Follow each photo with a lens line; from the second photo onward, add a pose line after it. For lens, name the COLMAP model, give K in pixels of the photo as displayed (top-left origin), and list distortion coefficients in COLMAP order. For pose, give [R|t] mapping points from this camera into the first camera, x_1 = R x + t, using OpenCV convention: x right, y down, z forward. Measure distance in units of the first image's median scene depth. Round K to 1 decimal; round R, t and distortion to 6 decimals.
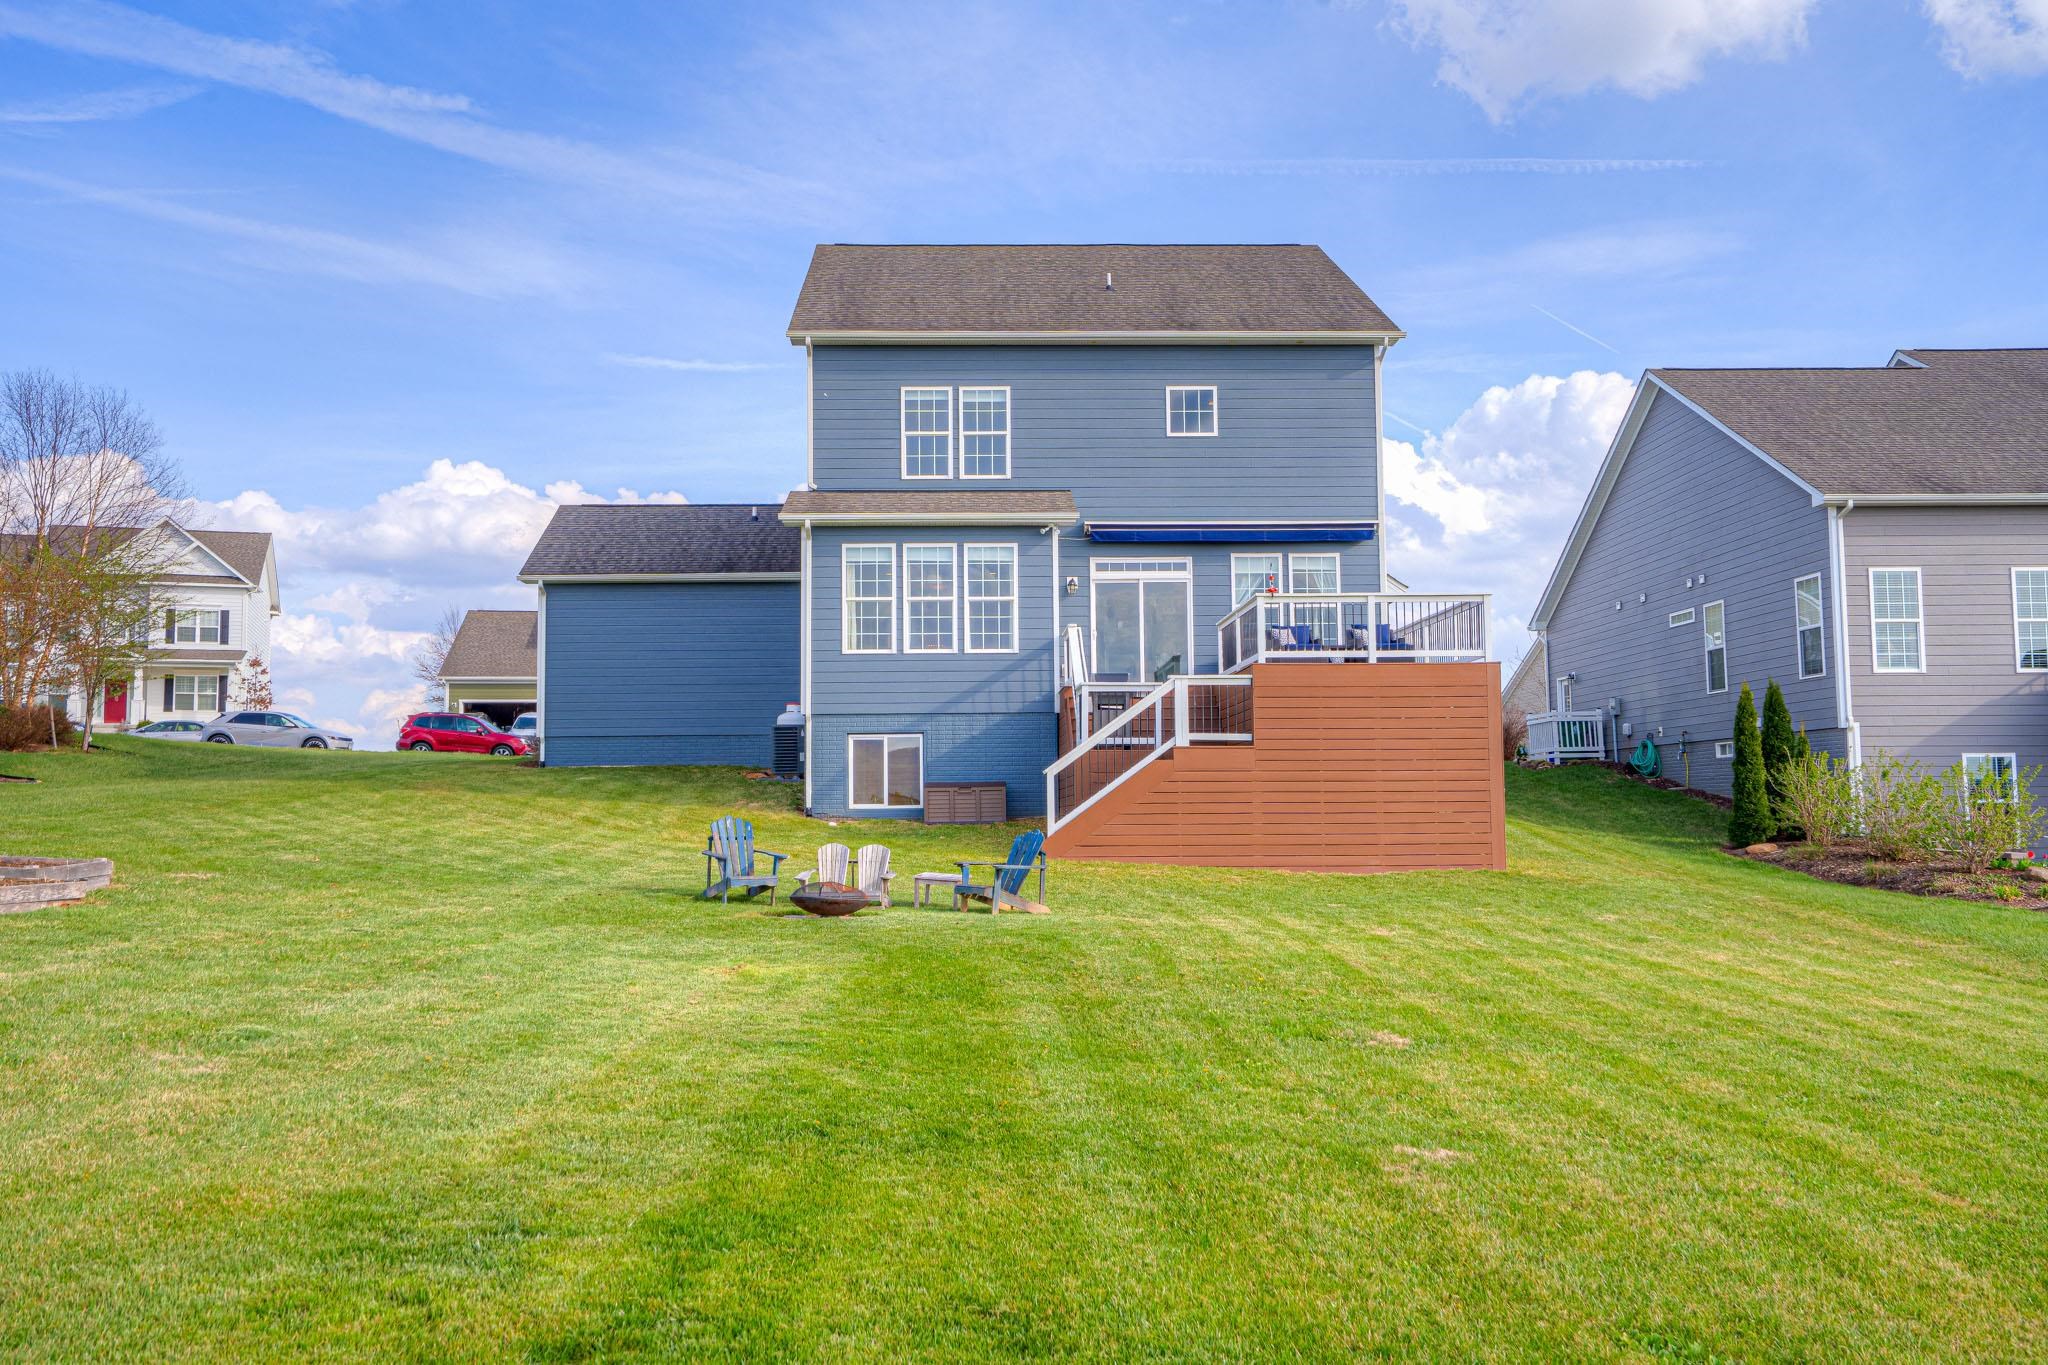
lens RADIAL K [[1753.3, 0, 1017.1], [0, 1753.3, 743.0], [0, 0, 1]] dist [0.046026, -0.011073]
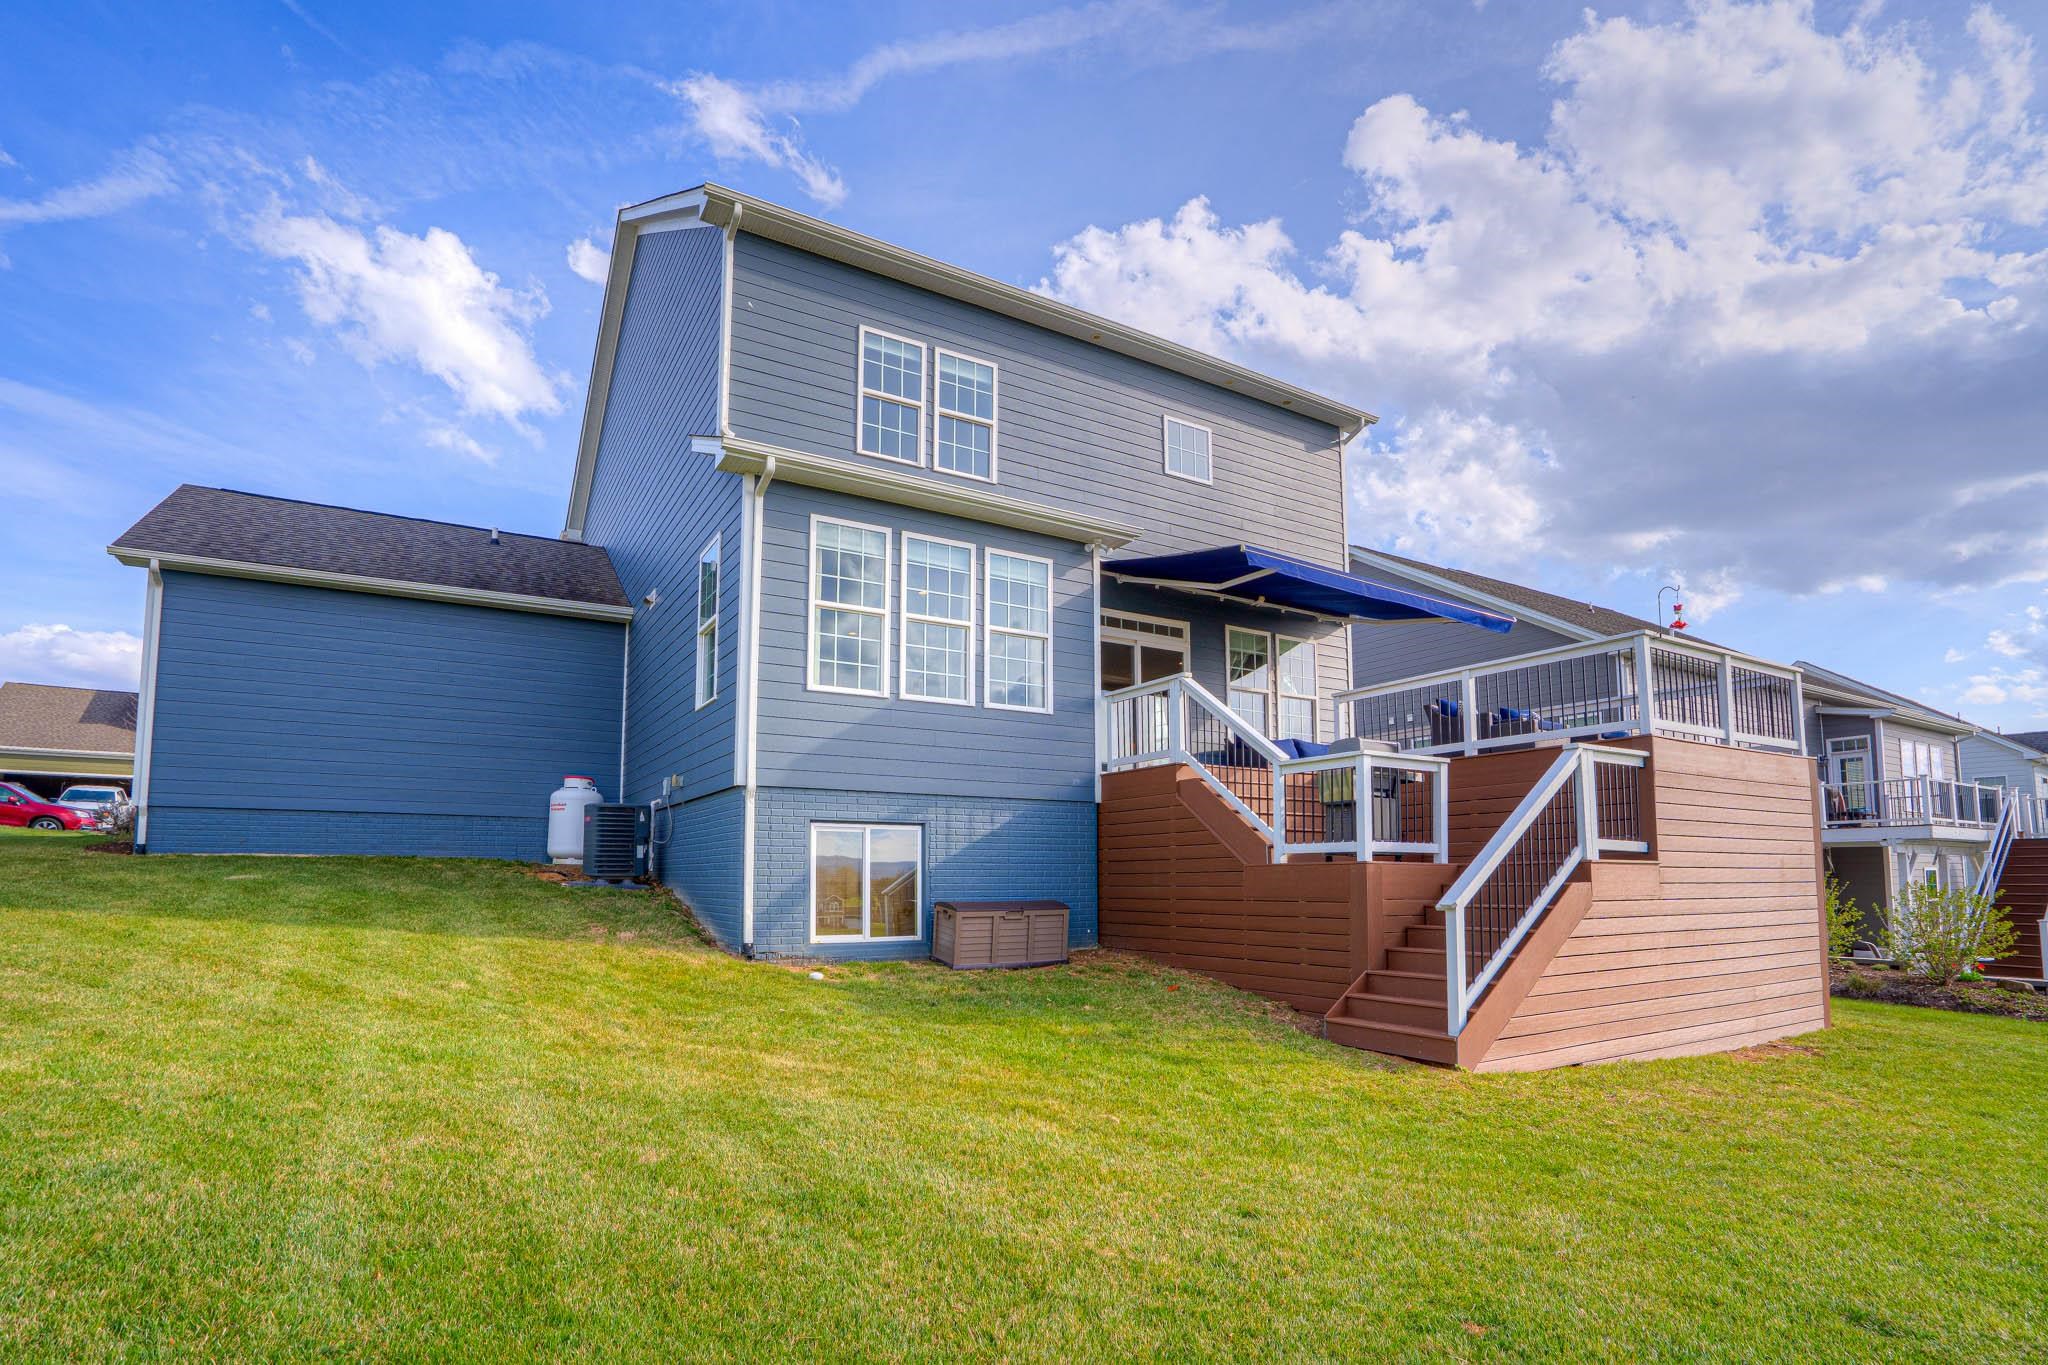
lens RADIAL K [[999.2, 0, 1028.3], [0, 999.2, 813.1], [0, 0, 1]] dist [-0.029114, 0.000802]
pose [[0.870599, 0.041696, 0.490222, -0.192555], [-0.028505, 0.999003, -0.034348, 0.002087], [-0.491166, 0.015929, 0.870920, 0.629433]]
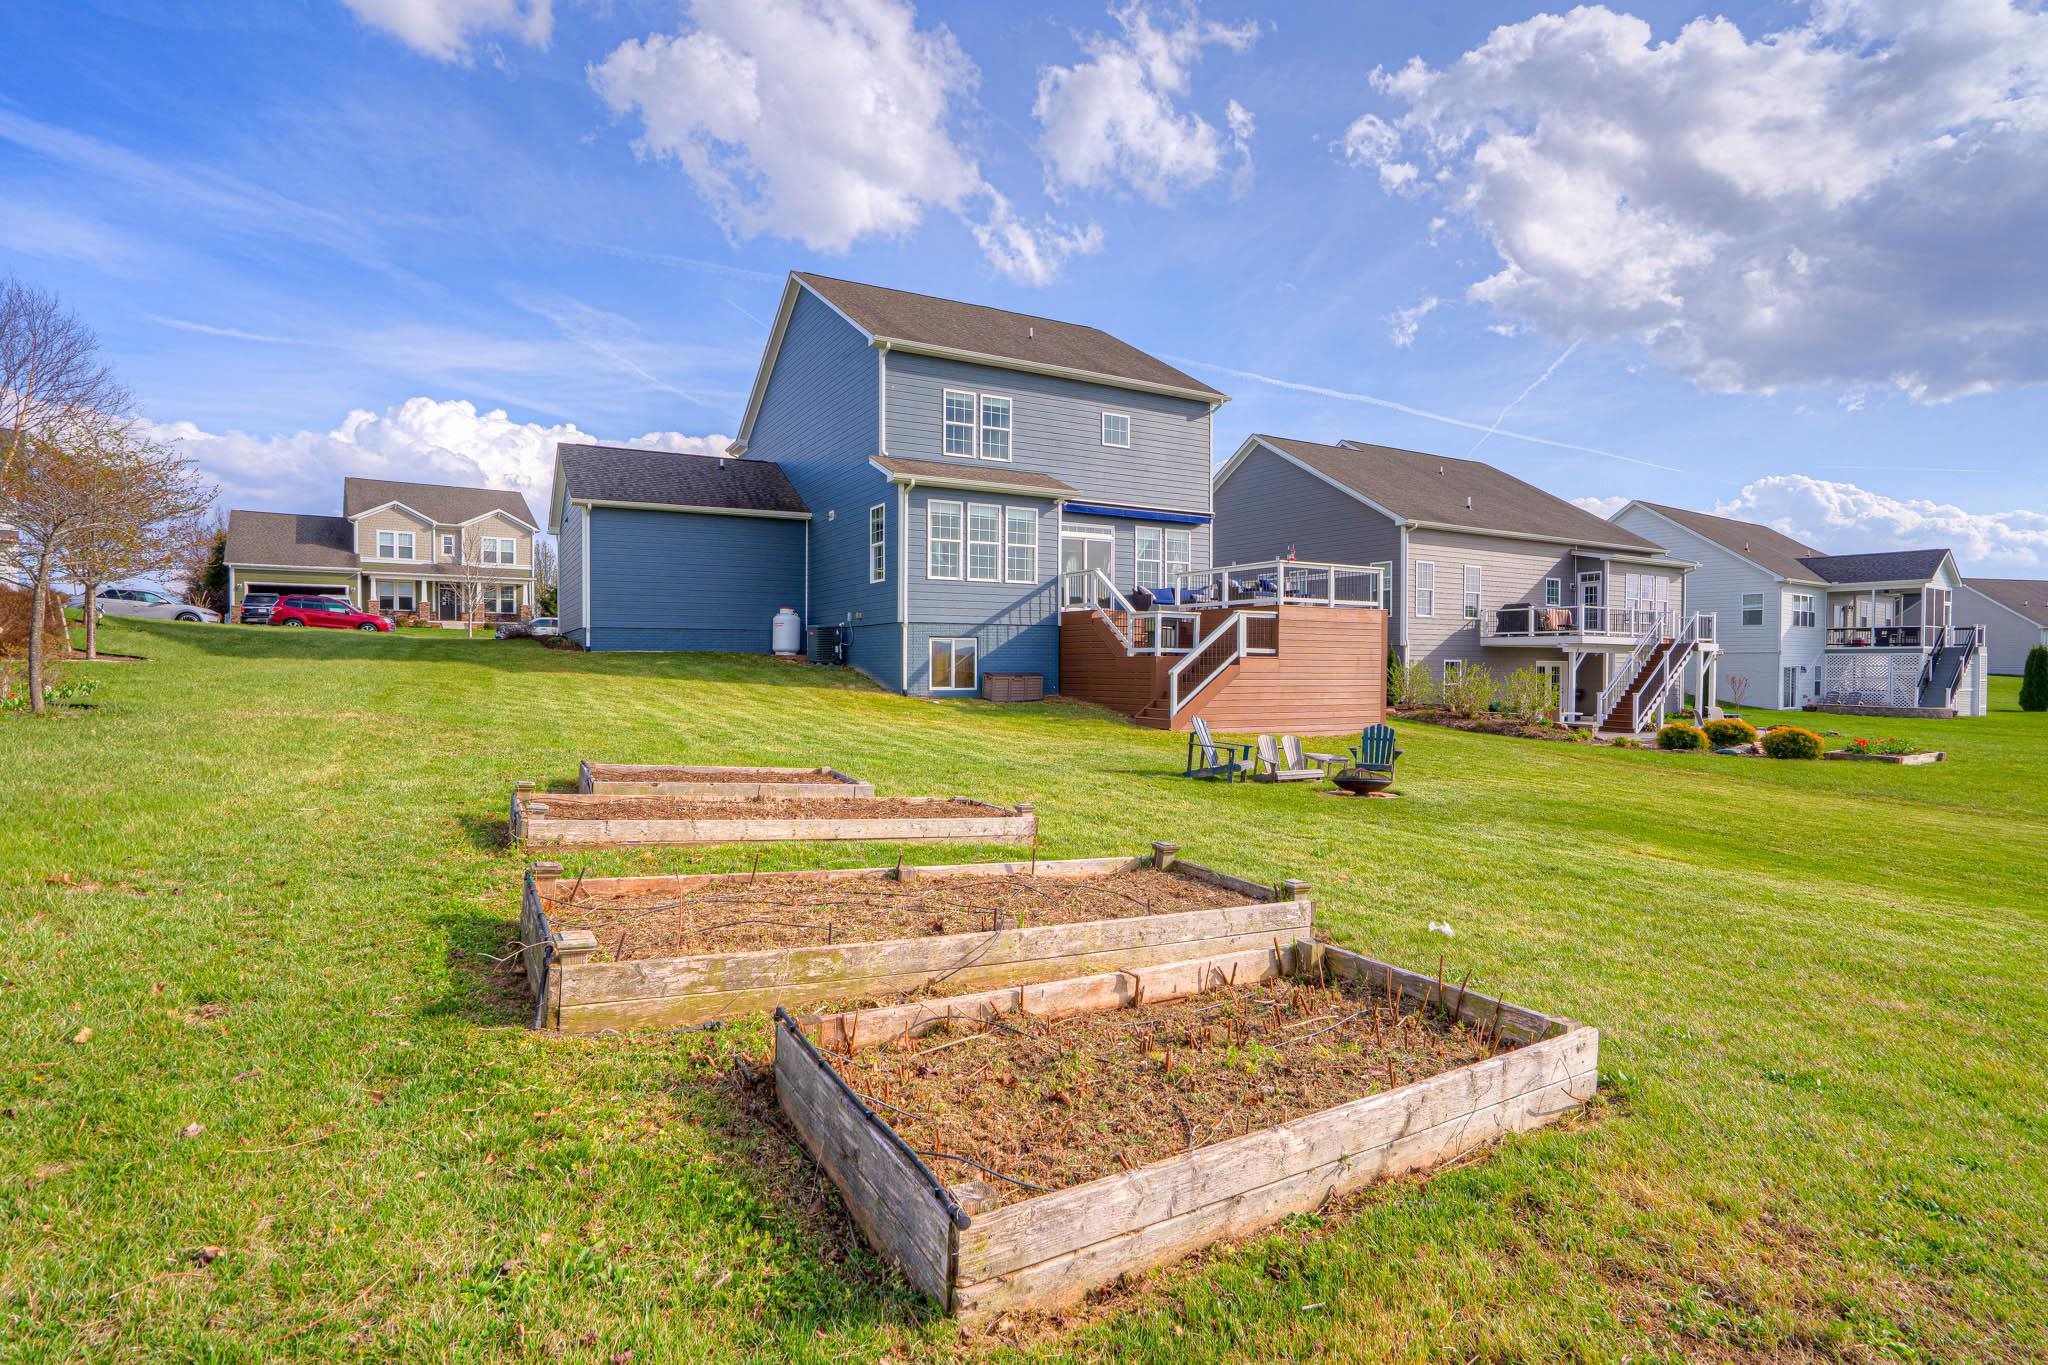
lens RADIAL K [[1033.7, 0, 1001.5], [0, 1033.7, 731.6], [0, 0, 1]] dist [-0.022007, 0.001975]
pose [[0.890887, -0.015029, 0.453976, -0.403177], [-0.031621, 0.994976, 0.094991, -0.009486], [-0.453123, -0.098982, 0.885936, 0.222772]]
